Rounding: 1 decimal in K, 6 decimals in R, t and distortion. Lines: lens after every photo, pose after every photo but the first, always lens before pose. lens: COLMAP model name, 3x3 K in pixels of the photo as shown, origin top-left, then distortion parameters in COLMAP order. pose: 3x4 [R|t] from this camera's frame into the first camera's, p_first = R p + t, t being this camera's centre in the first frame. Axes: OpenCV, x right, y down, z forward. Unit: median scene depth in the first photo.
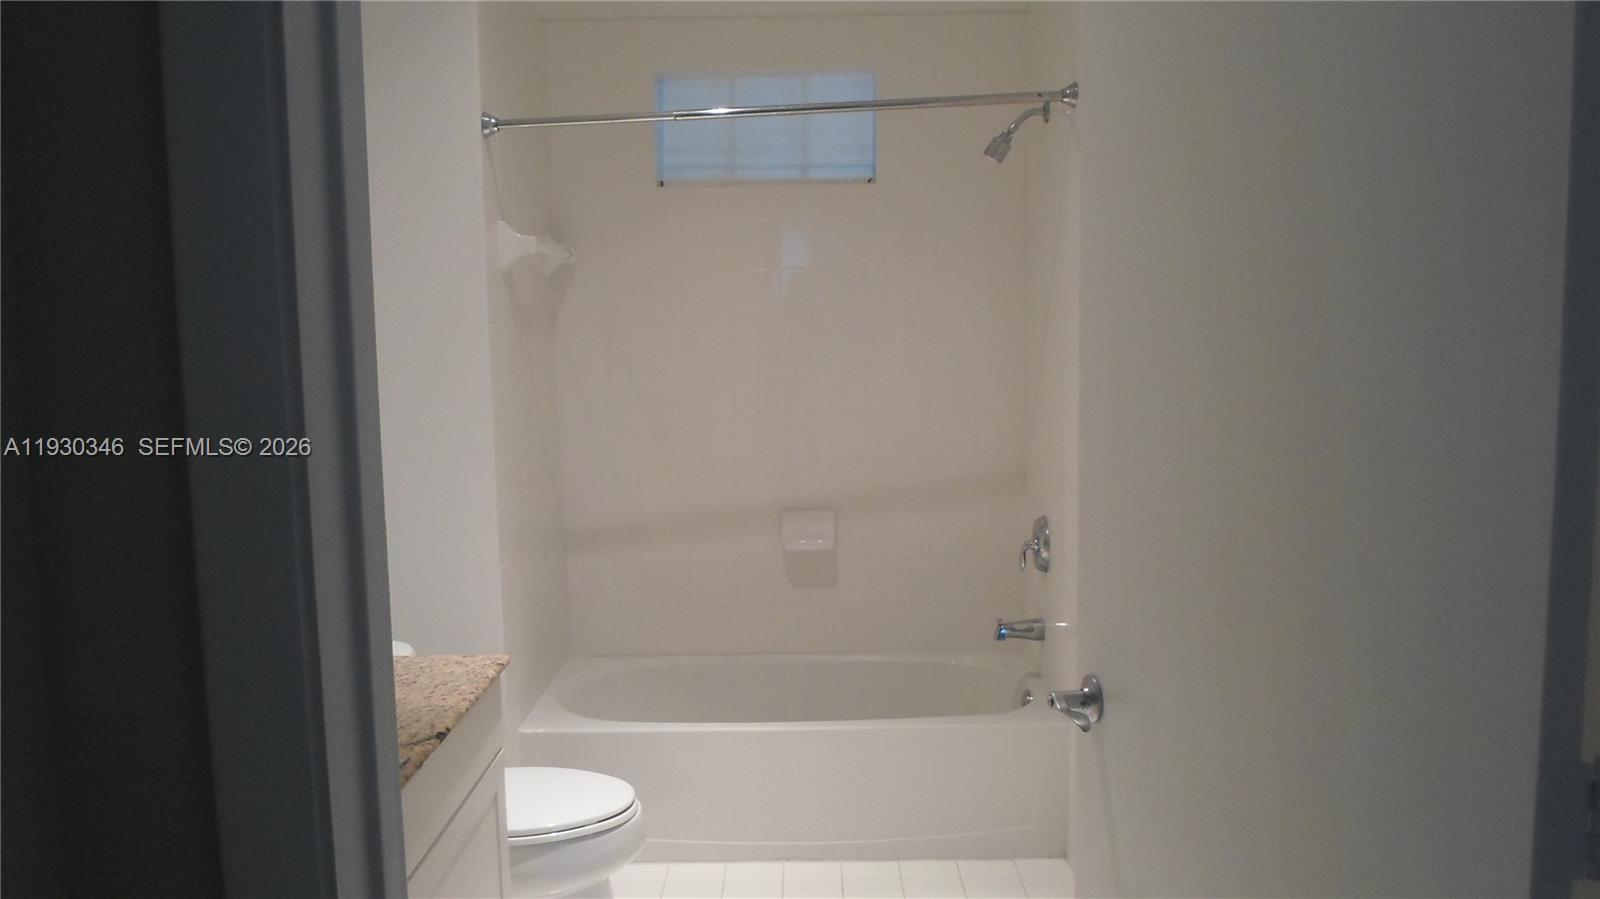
lens RADIAL K [[1242.9, 0, 800.0], [0, 1242.9, 449.5], [0, 0, 1]] dist [-0.012261, -0.005537]
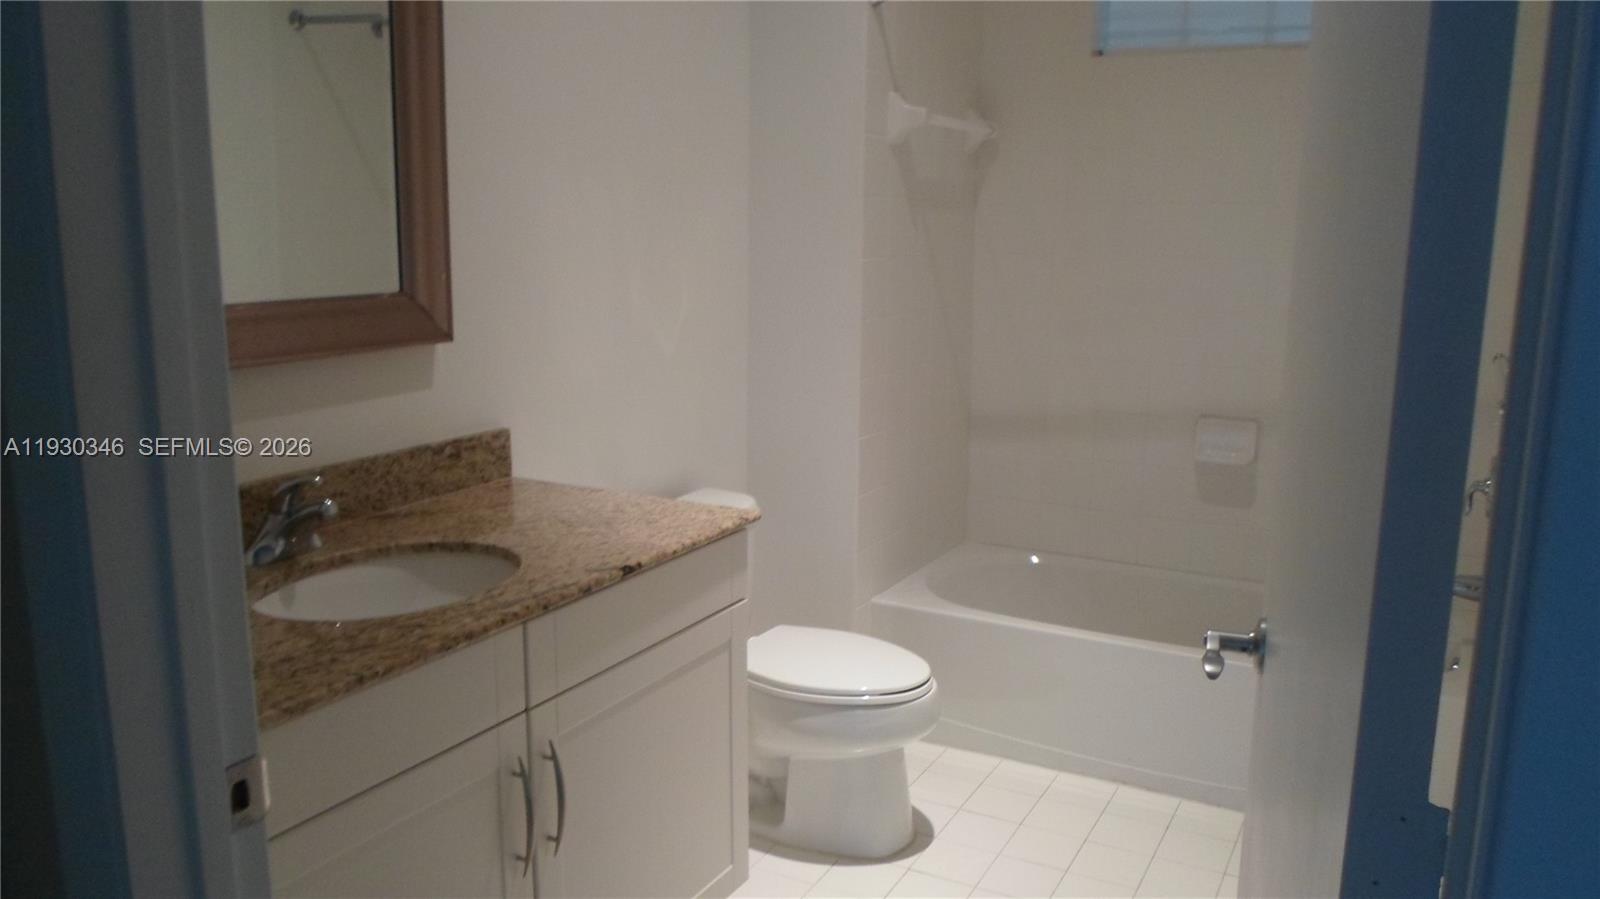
lens RADIAL K [[1242.9, 0, 800.0], [0, 1242.9, 449.5], [0, 0, 1]] dist [-0.012261, -0.005537]
pose [[0.881605, 0.113593, -0.458116, 0.154059], [-0.076324, 0.992143, 0.099129, 0.005346], [0.465777, -0.052428, 0.883348, 0.061809]]
